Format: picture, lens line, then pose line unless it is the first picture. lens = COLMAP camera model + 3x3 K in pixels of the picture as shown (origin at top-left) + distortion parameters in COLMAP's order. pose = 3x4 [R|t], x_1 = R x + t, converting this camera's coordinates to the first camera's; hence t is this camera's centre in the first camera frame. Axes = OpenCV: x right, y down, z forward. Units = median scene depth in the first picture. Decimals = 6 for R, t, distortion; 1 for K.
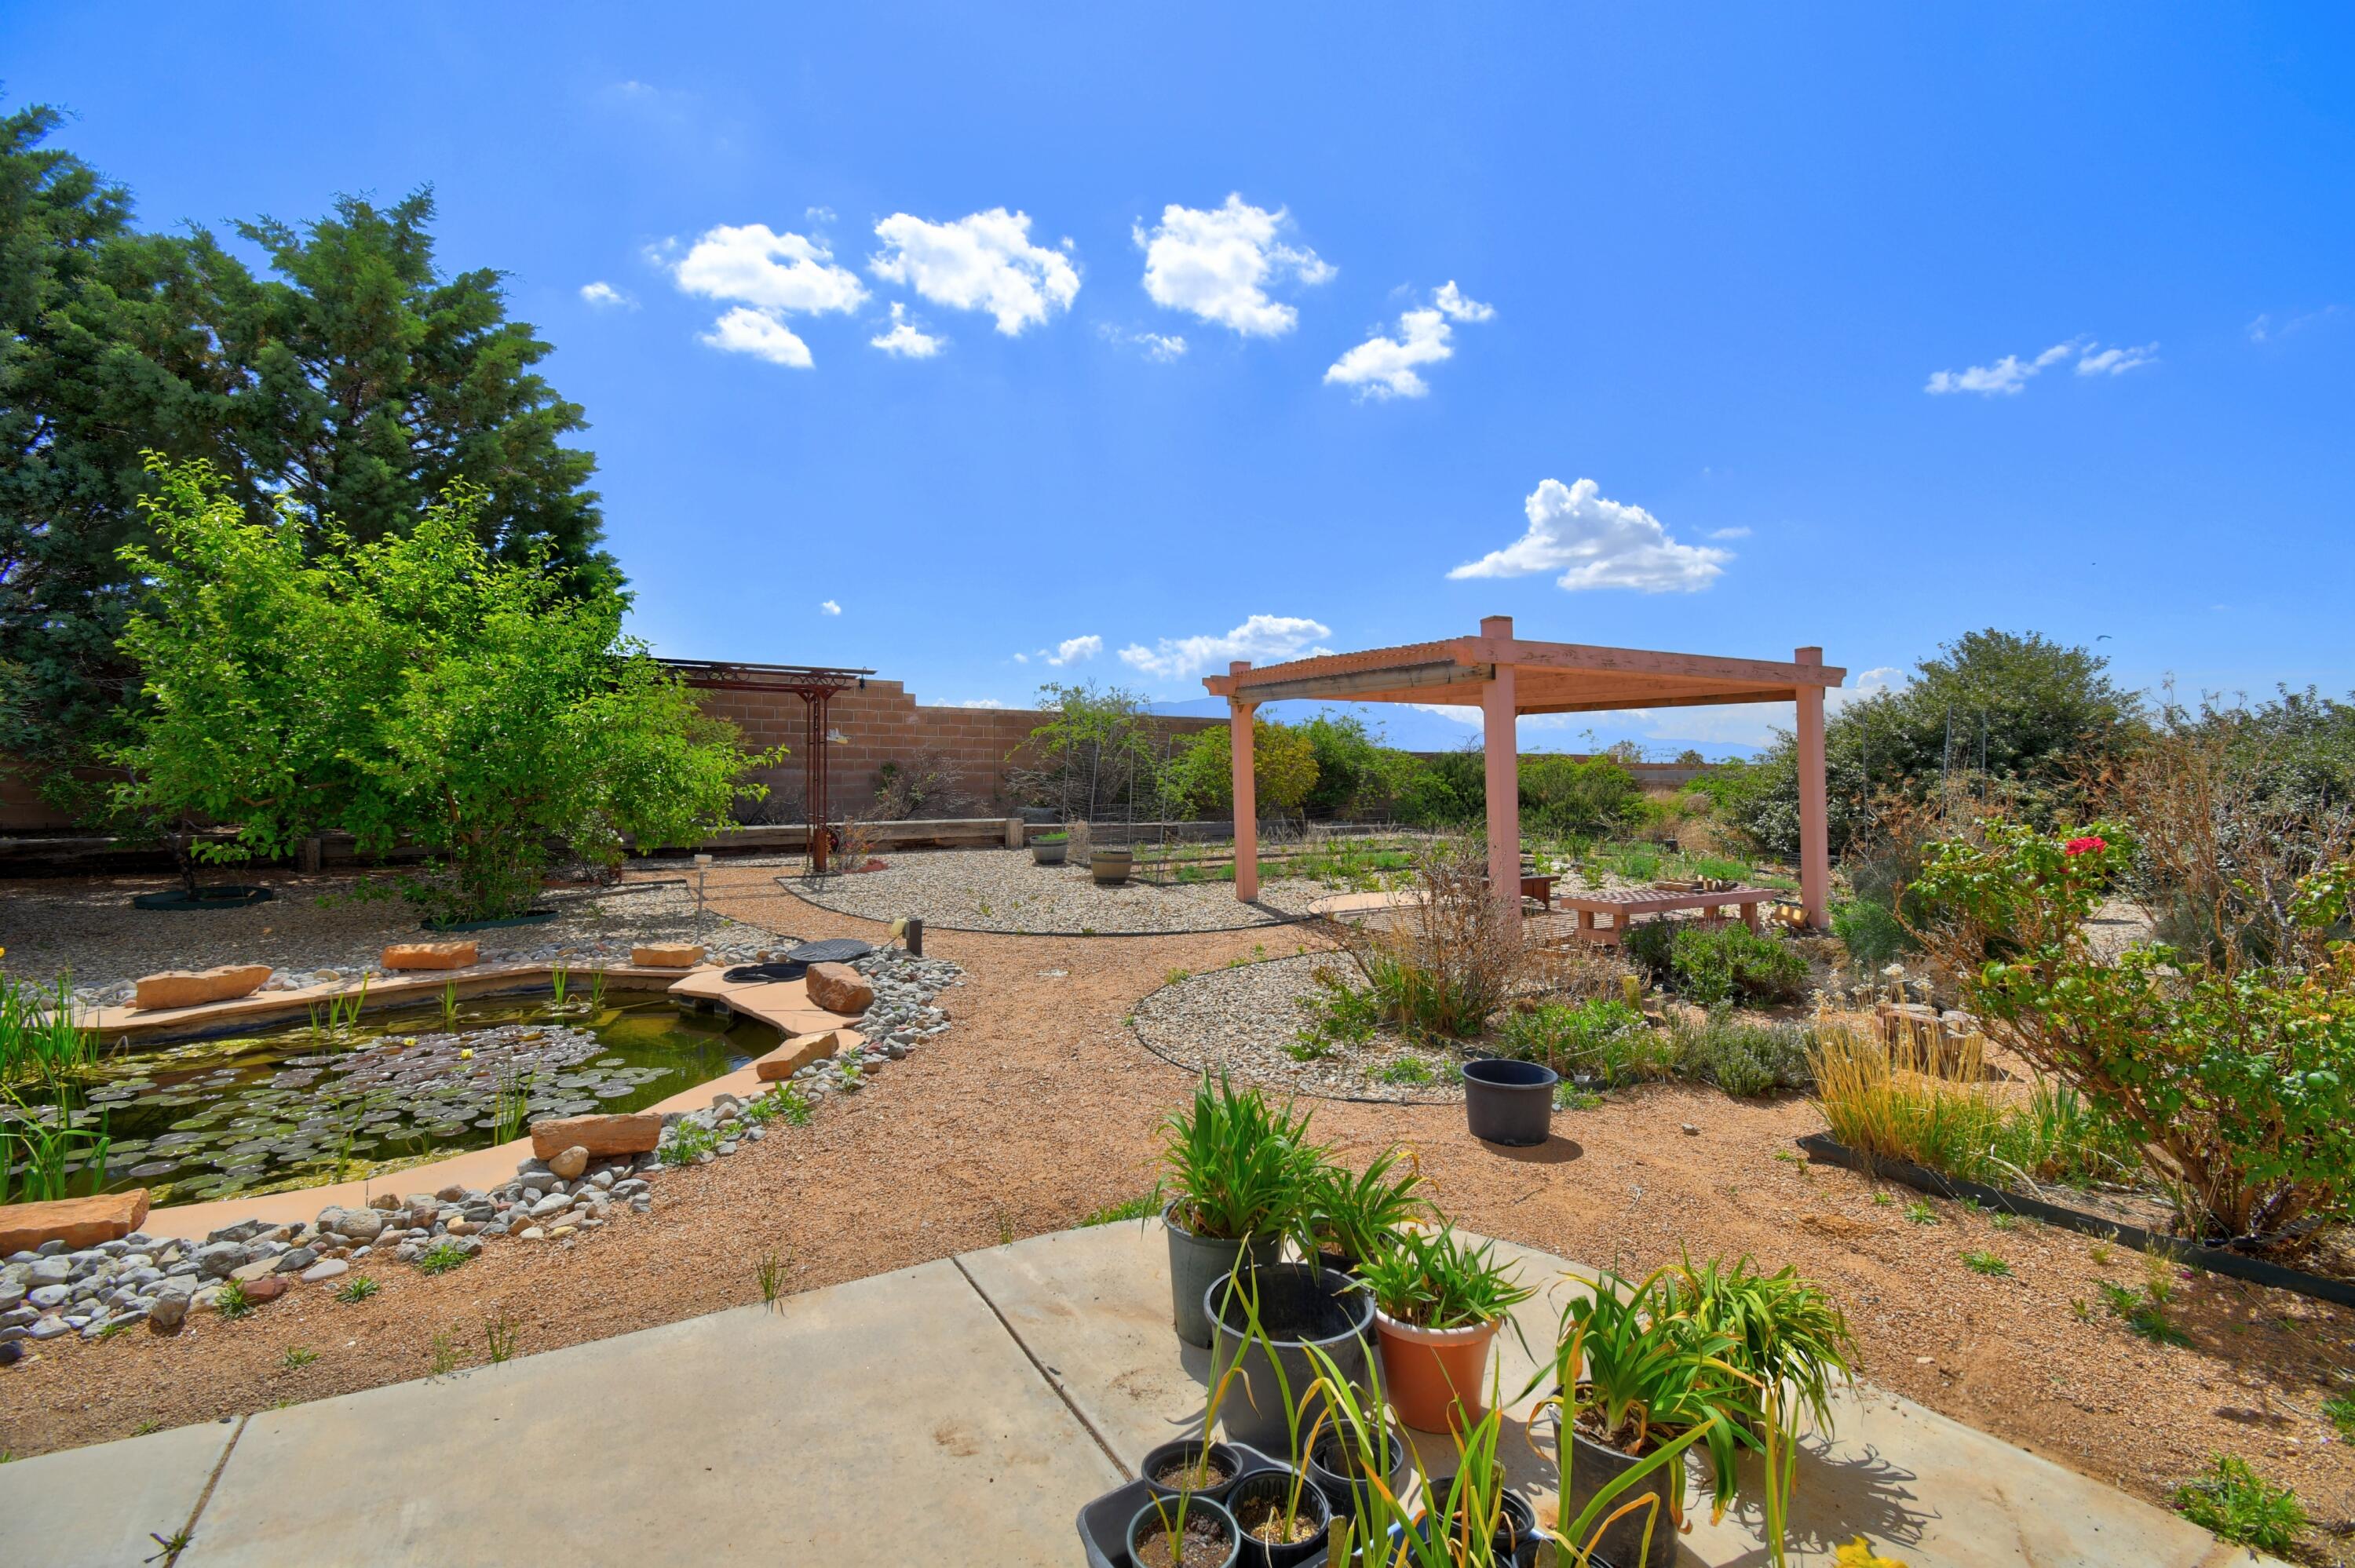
lens RADIAL K [[1046.0, 0, 1179.0], [0, 1046.0, 785.9], [0, 0, 1]] dist [-0.005001, -0.008202]
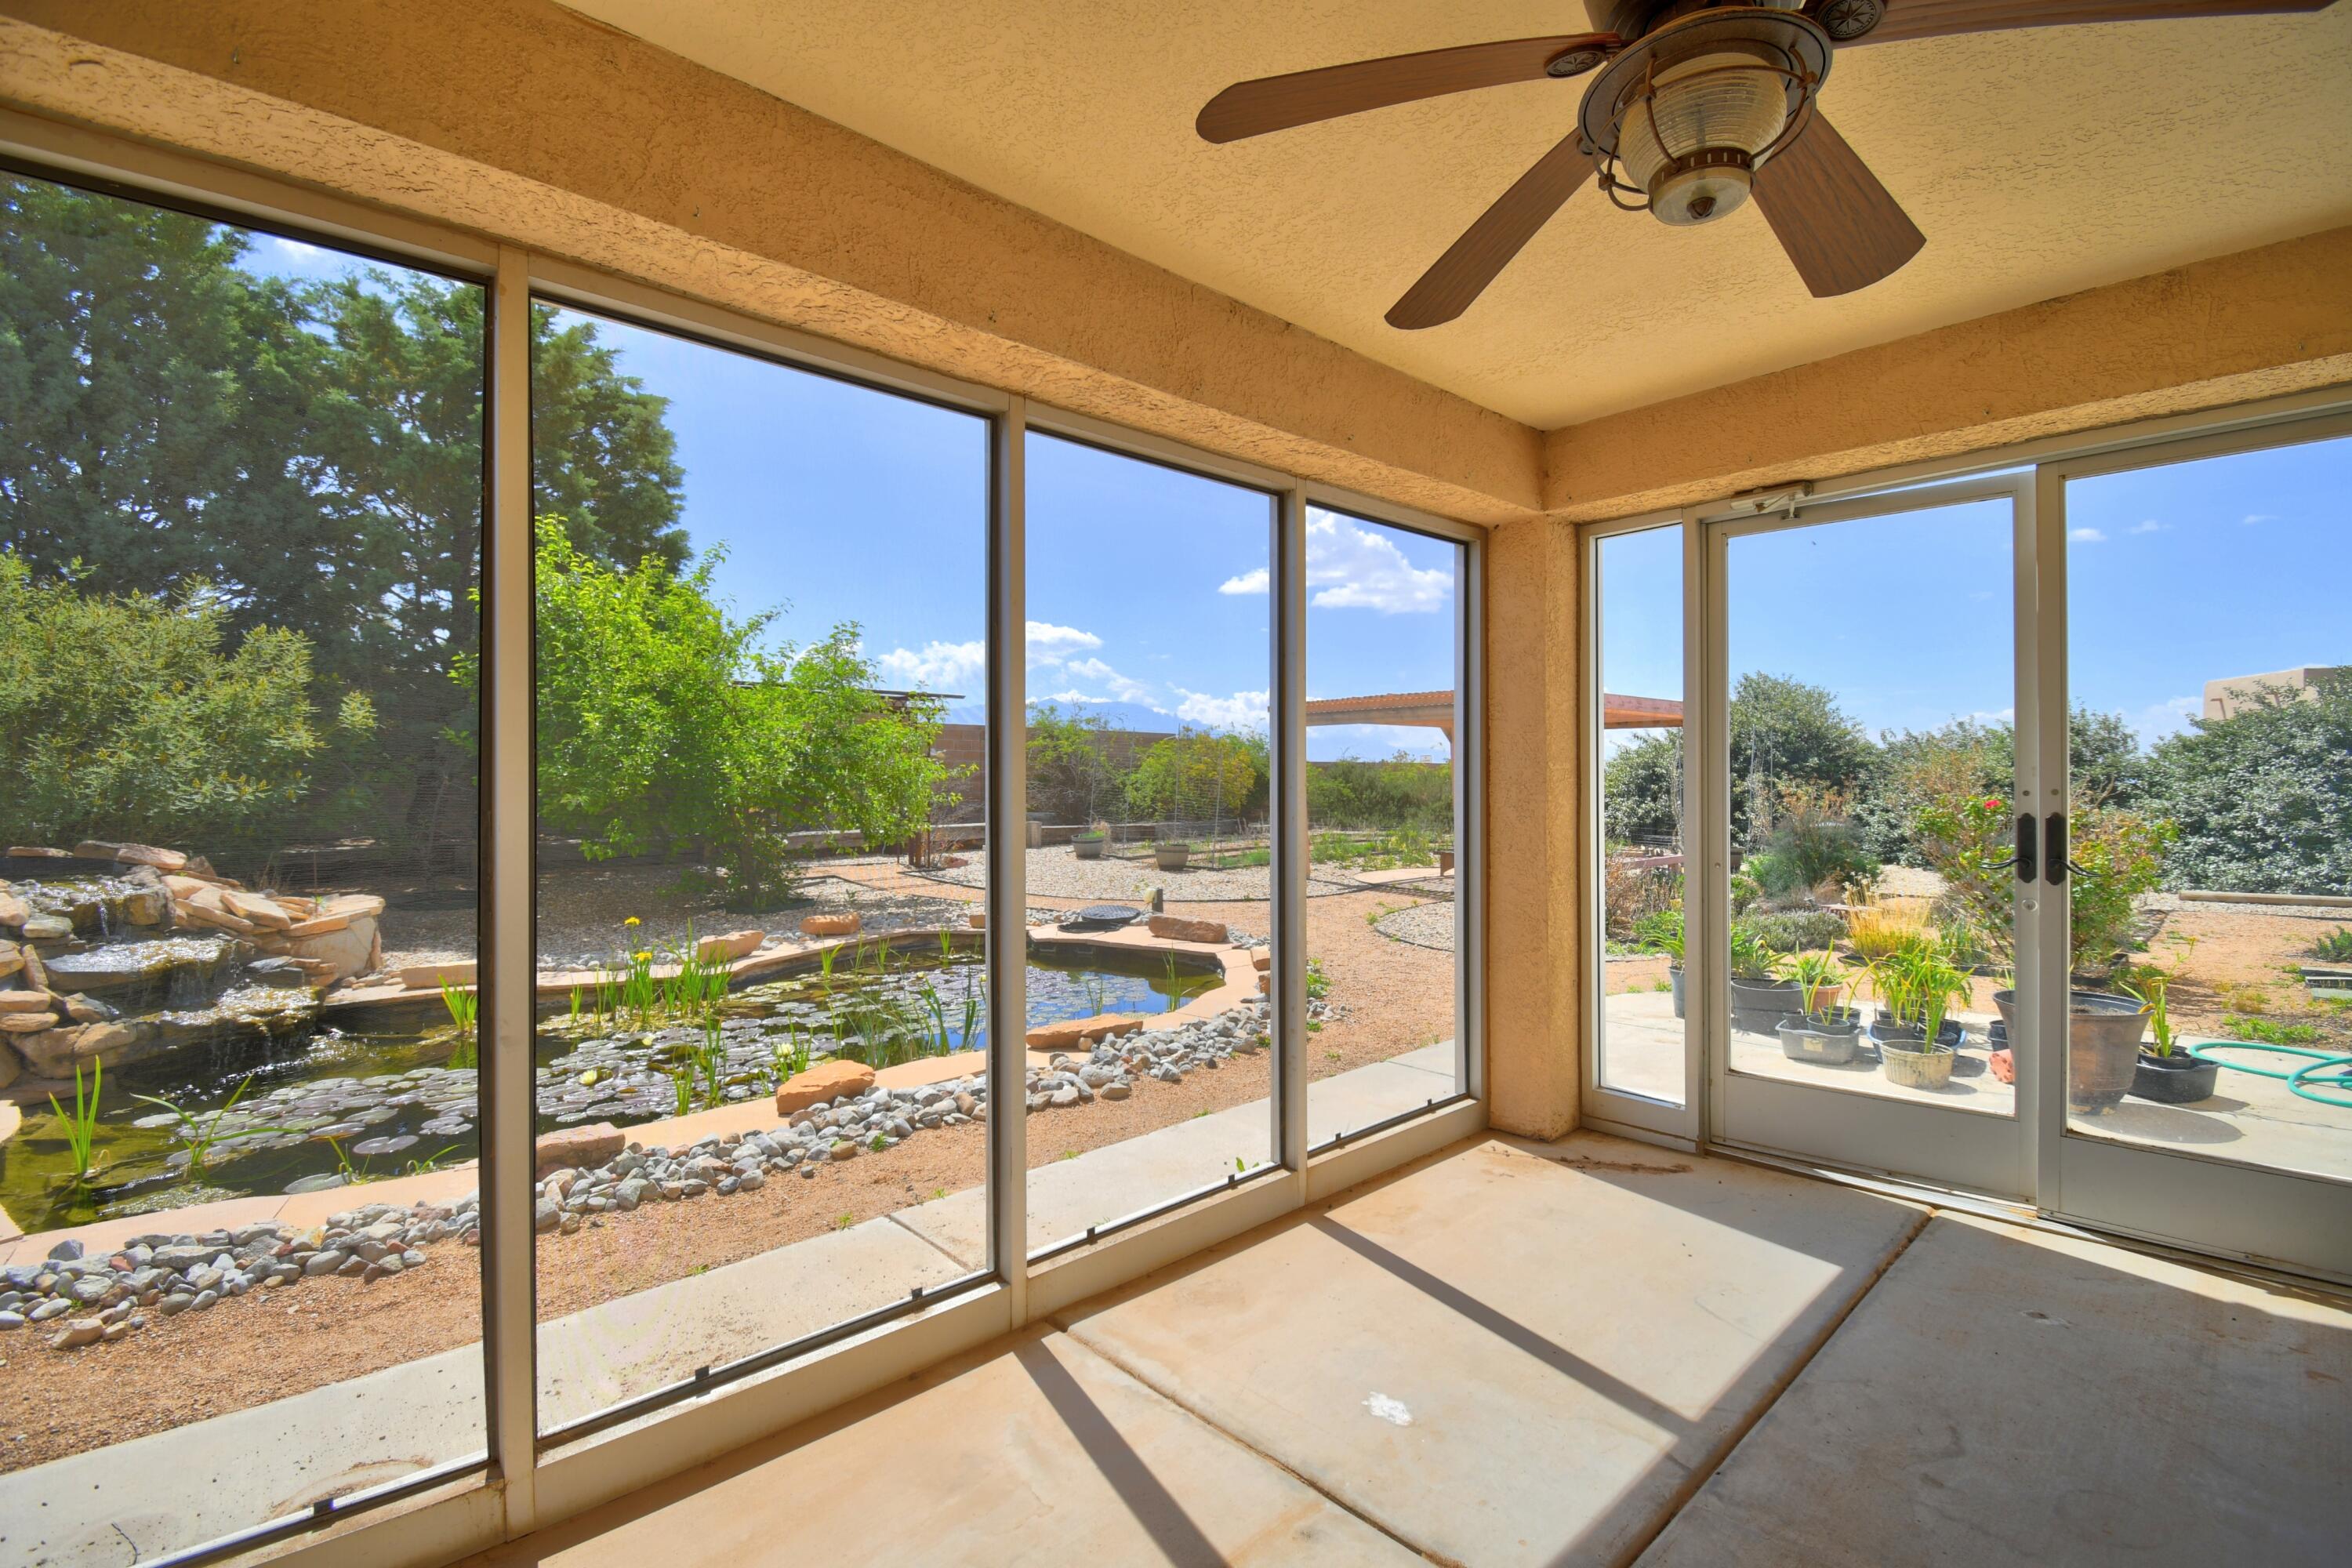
lens RADIAL K [[1044.8, 0, 1184.2], [0, 1044.8, 773.3], [0, 0, 1]] dist [-0.005001, -0.008202]
pose [[0.974858, -0.006105, 0.222742, -0.335005], [0.010582, 0.999765, -0.018912, 0.002813], [-0.222575, 0.020794, 0.974694, -0.213118]]
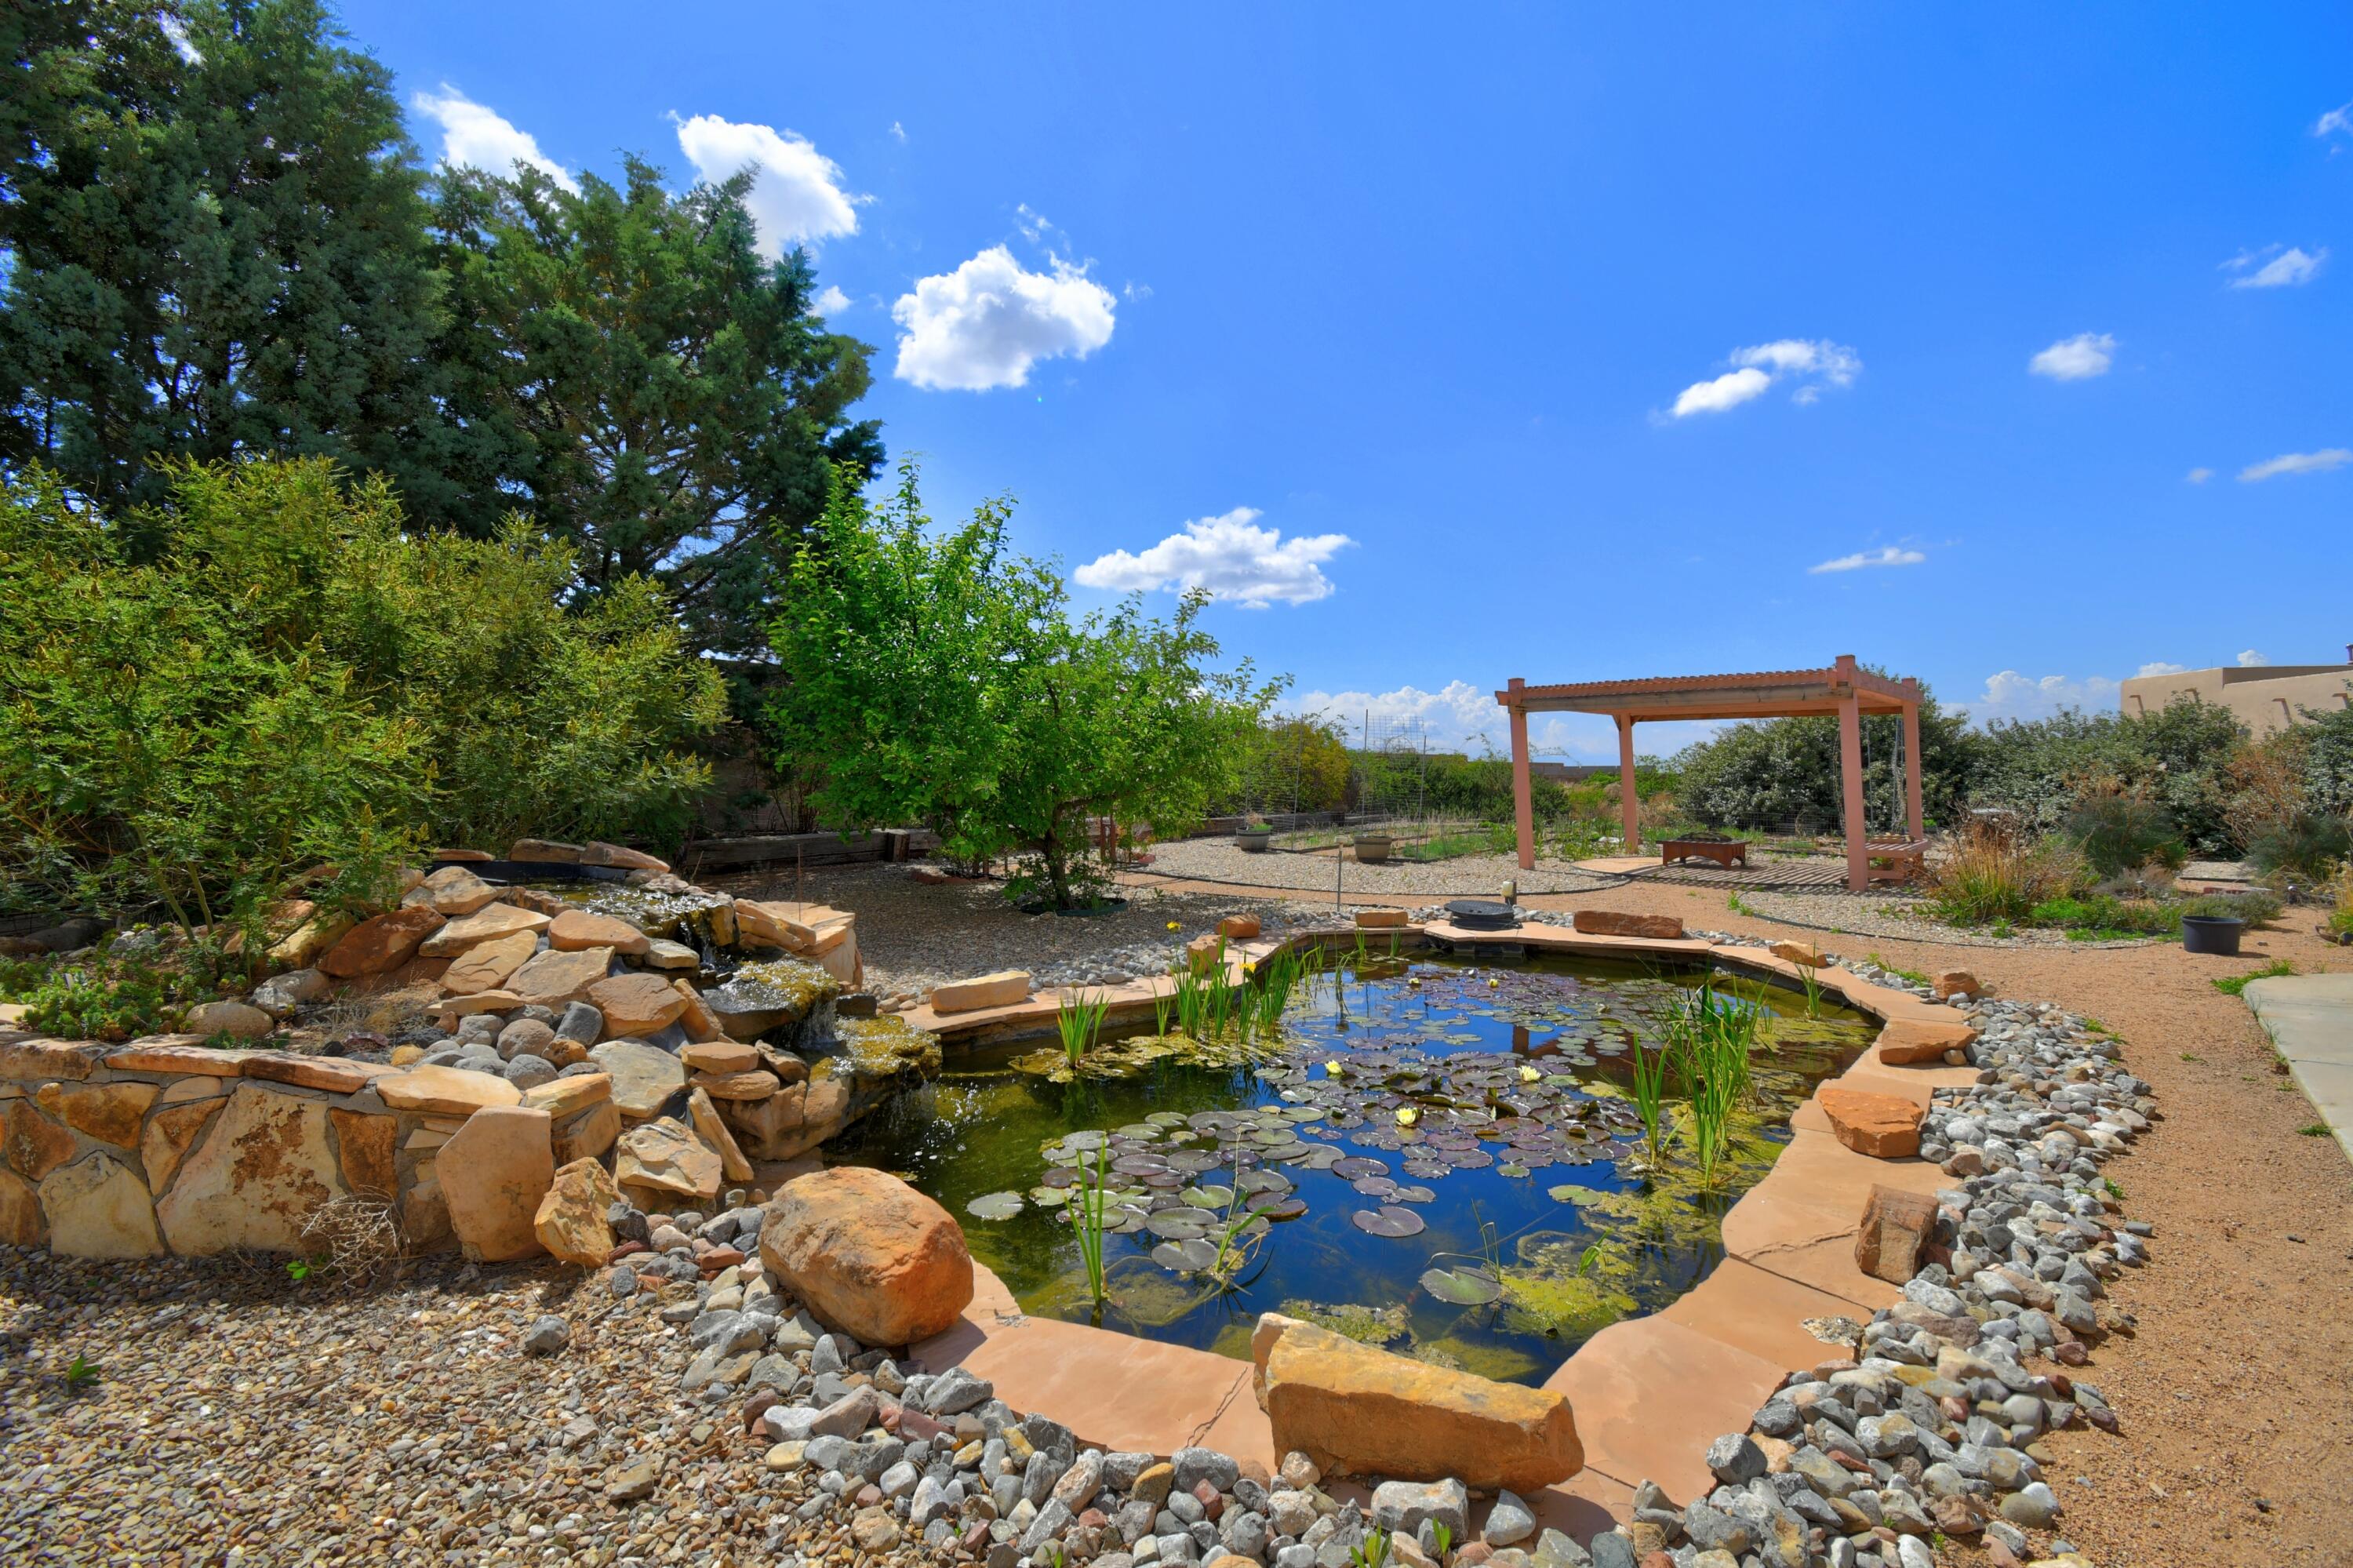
lens RADIAL K [[1045.3, 0, 1170.0], [0, 1045.3, 789.9], [0, 0, 1]] dist [-0.005001, -0.008202]
pose [[0.944071, -0.015218, 0.329391, -0.685359], [0.014794, 0.999883, 0.003793, 0.003617], [-0.329410, 0.001292, 0.944186, -0.038267]]
